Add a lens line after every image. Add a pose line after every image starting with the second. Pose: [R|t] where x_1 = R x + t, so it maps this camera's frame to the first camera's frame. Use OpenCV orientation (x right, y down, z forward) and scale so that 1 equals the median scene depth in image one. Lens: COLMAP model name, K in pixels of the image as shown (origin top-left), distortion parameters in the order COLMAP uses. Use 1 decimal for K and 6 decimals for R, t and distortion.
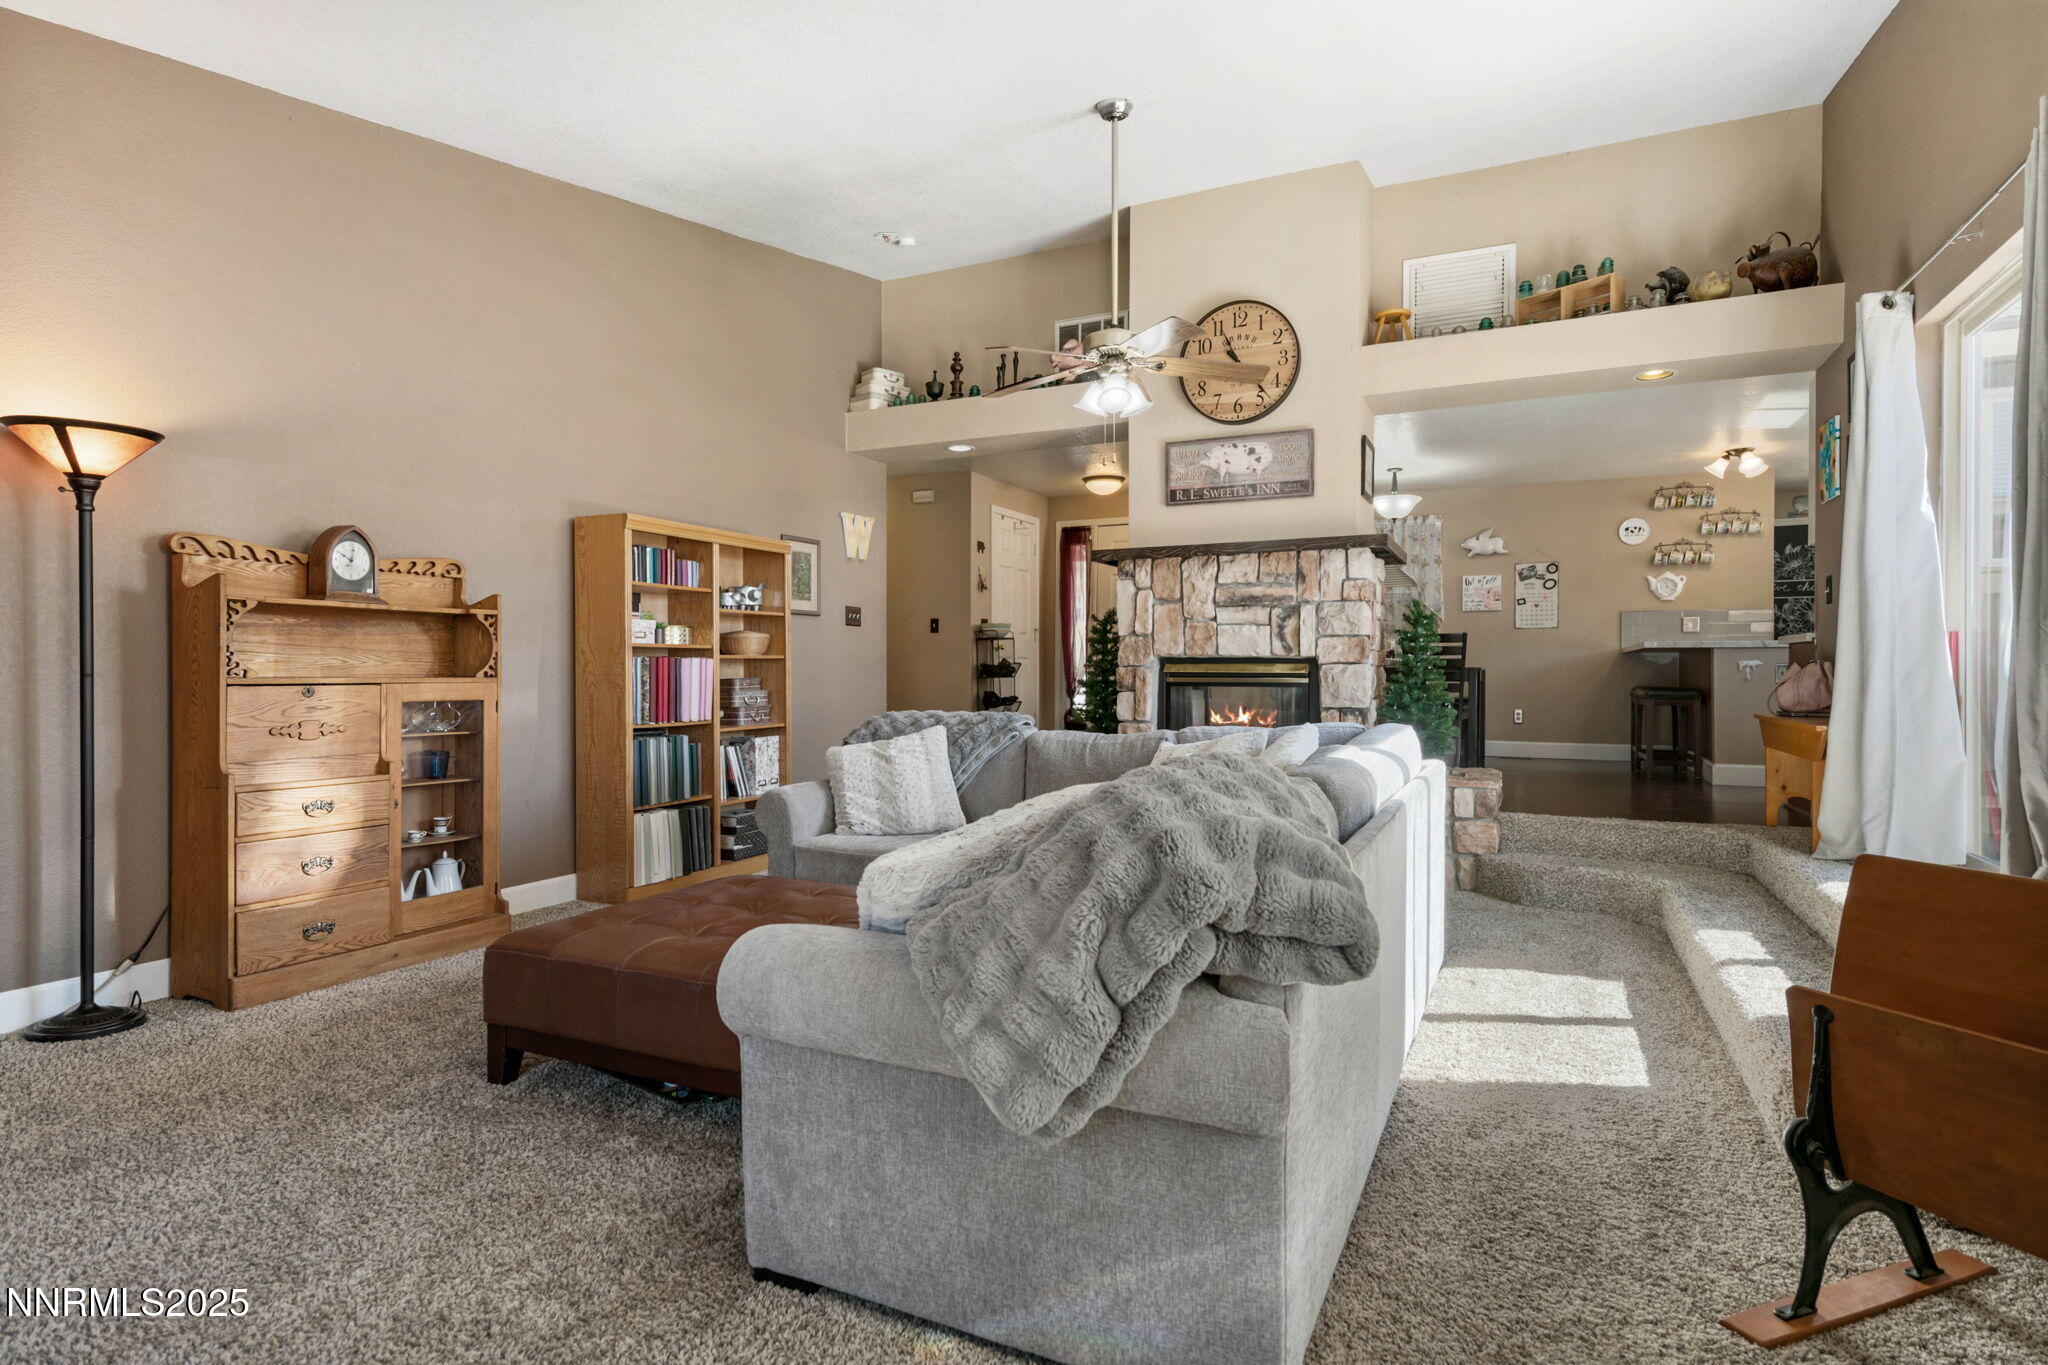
lens RADIAL K [[1070.2, 0, 1026.0], [0, 1070.2, 682.0], [0, 0, 1]] dist [-0.000785, -0.000237]
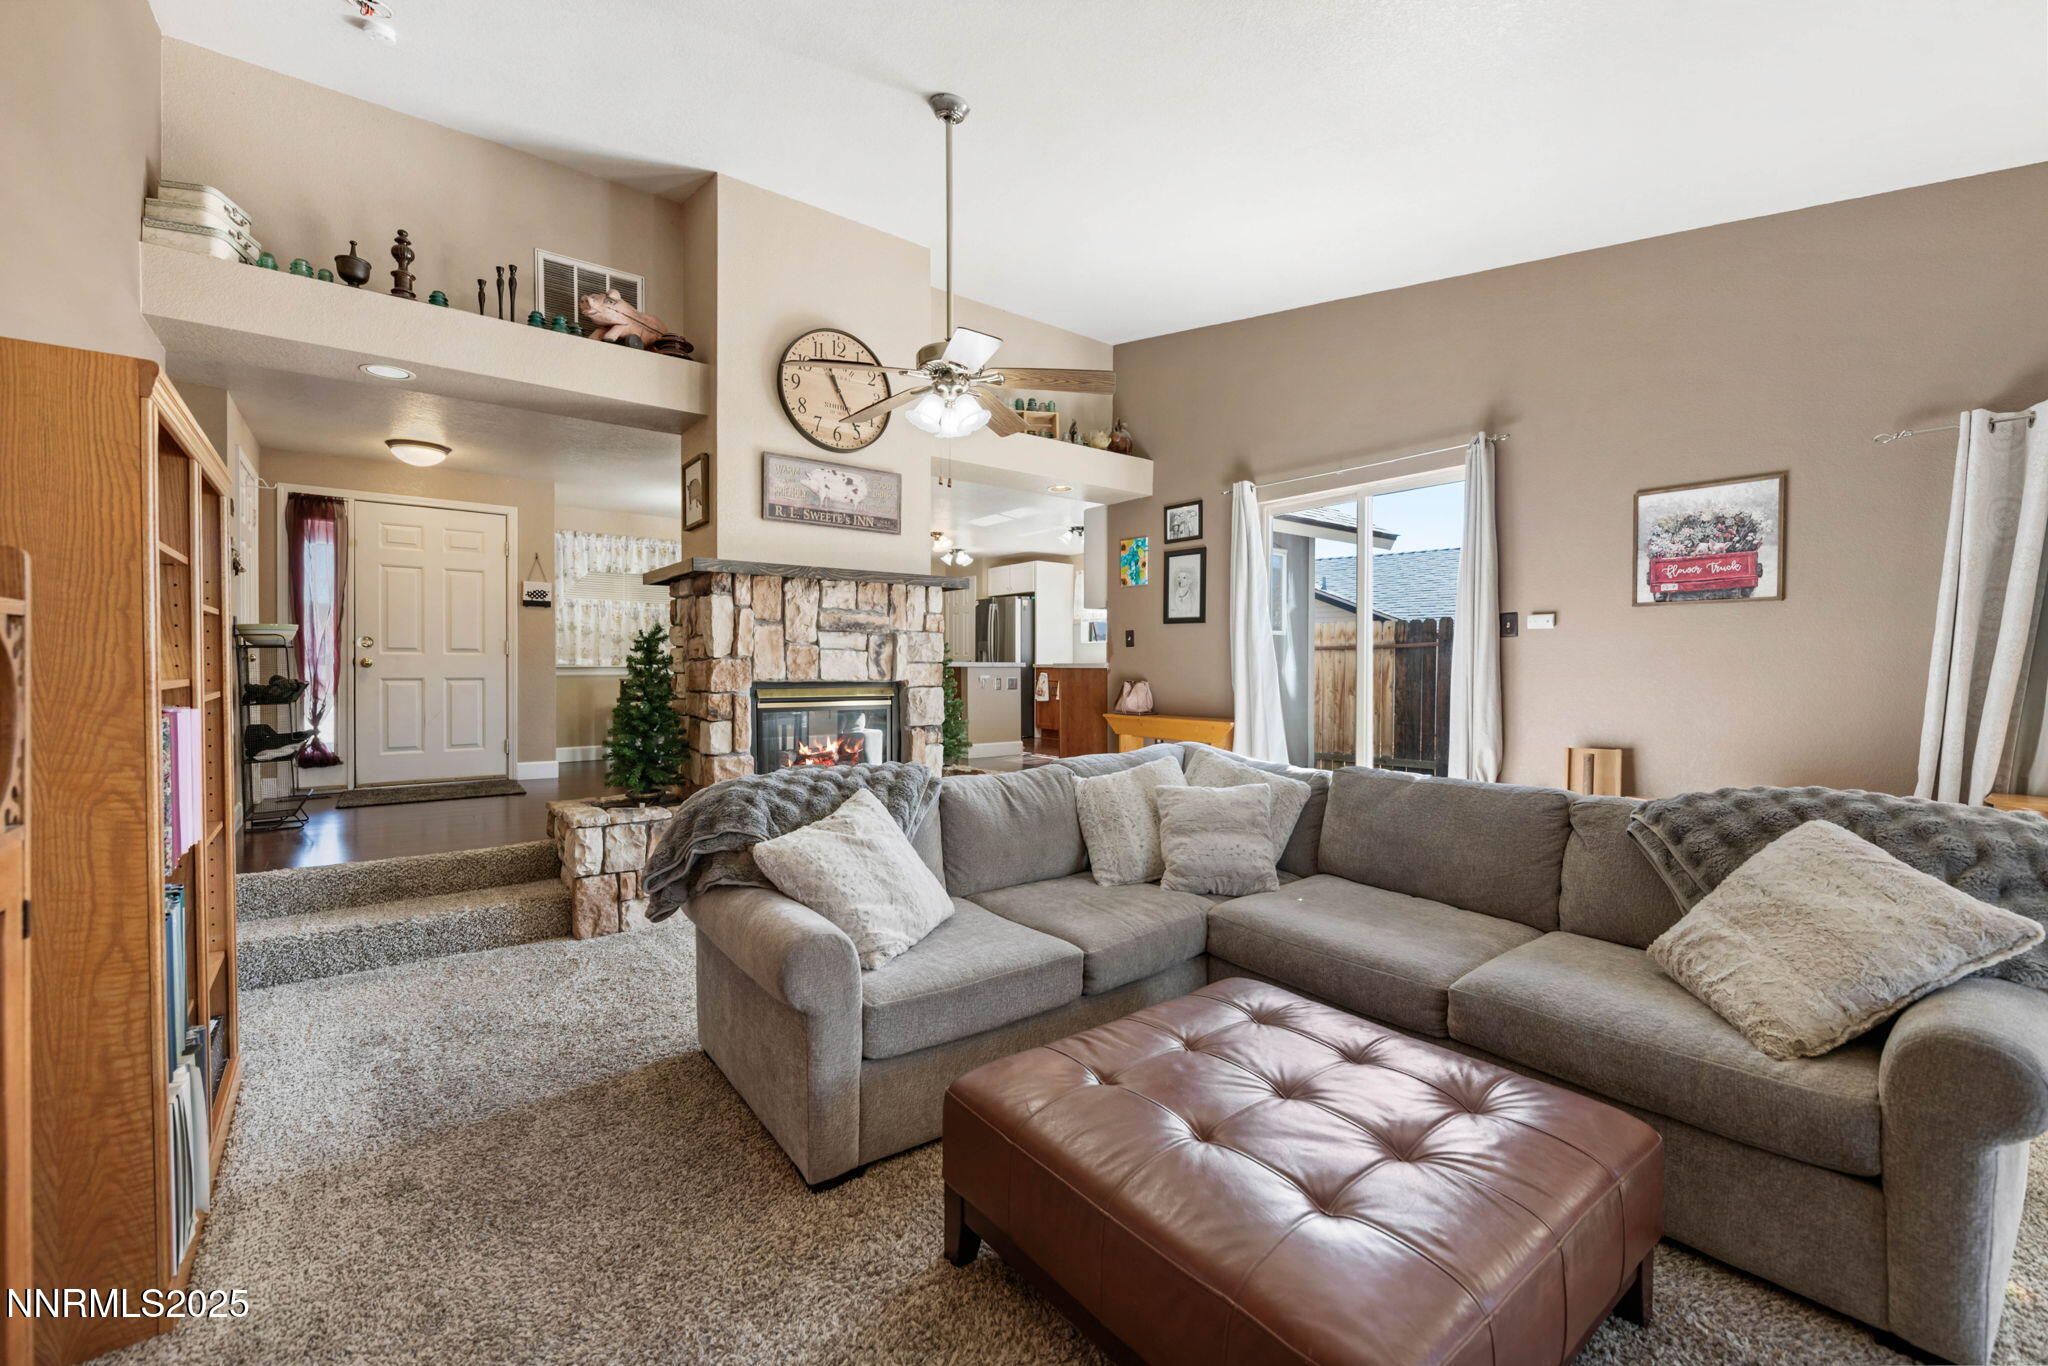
lens RADIAL K [[834.3, 0, 1023.3], [0, 834.3, 677.0], [0, 0, 1]] dist [-0.003617, -0.000488]
pose [[0.438691, -0.012015, 0.898557, -0.433261], [0.005191, 0.999928, 0.010836, -0.035097], [-0.898623, -0.000089, 0.438722, 0.491328]]
